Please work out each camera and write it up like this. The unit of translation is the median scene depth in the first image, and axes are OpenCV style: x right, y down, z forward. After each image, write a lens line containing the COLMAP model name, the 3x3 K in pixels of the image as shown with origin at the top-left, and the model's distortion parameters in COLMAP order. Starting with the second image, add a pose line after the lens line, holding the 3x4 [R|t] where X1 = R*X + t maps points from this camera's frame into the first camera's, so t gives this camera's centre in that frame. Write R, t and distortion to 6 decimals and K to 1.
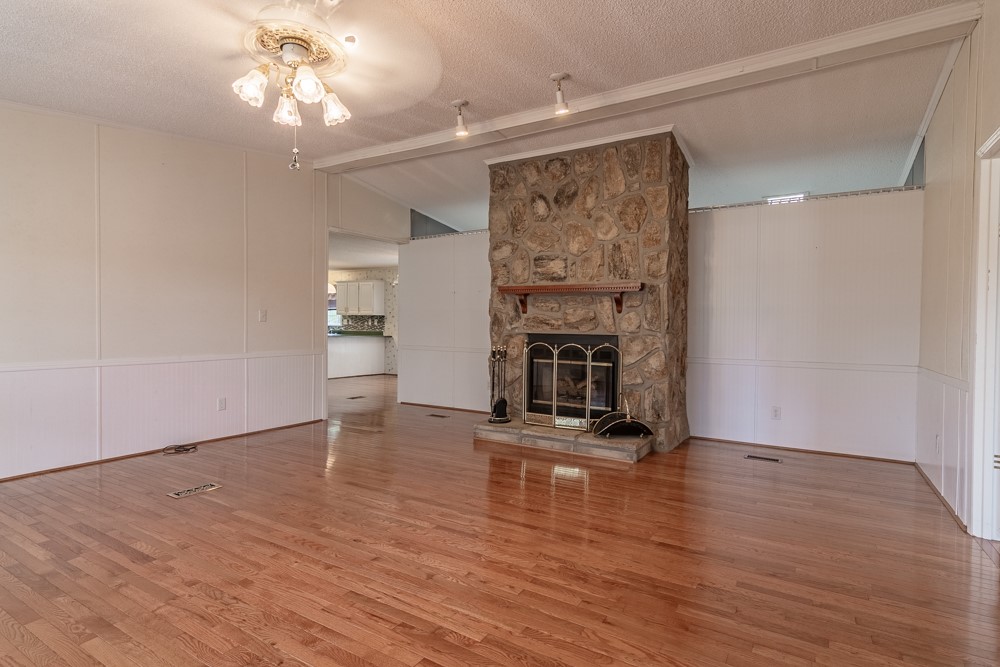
lens RADIAL K [[498.4, 0, 506.0], [0, 498.4, 330.4], [0, 0, 1]] dist [0.004854, 0.000044]
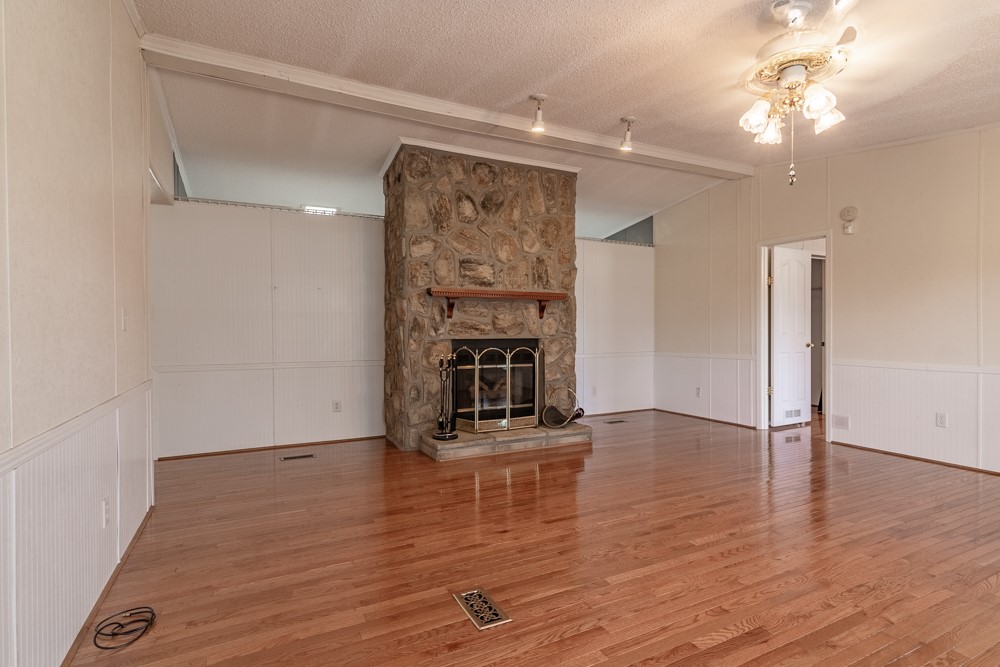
lens RADIAL K [[498.4, 0, 502.1], [0, 498.4, 334.9], [0, 0, 1]] dist [0.004854, 0.000044]
pose [[0.530716, -0.021072, 0.847288, -0.743265], [0.020222, 0.999721, 0.012196, -0.012687], [-0.847309, 0.010661, 0.530994, 0.447607]]
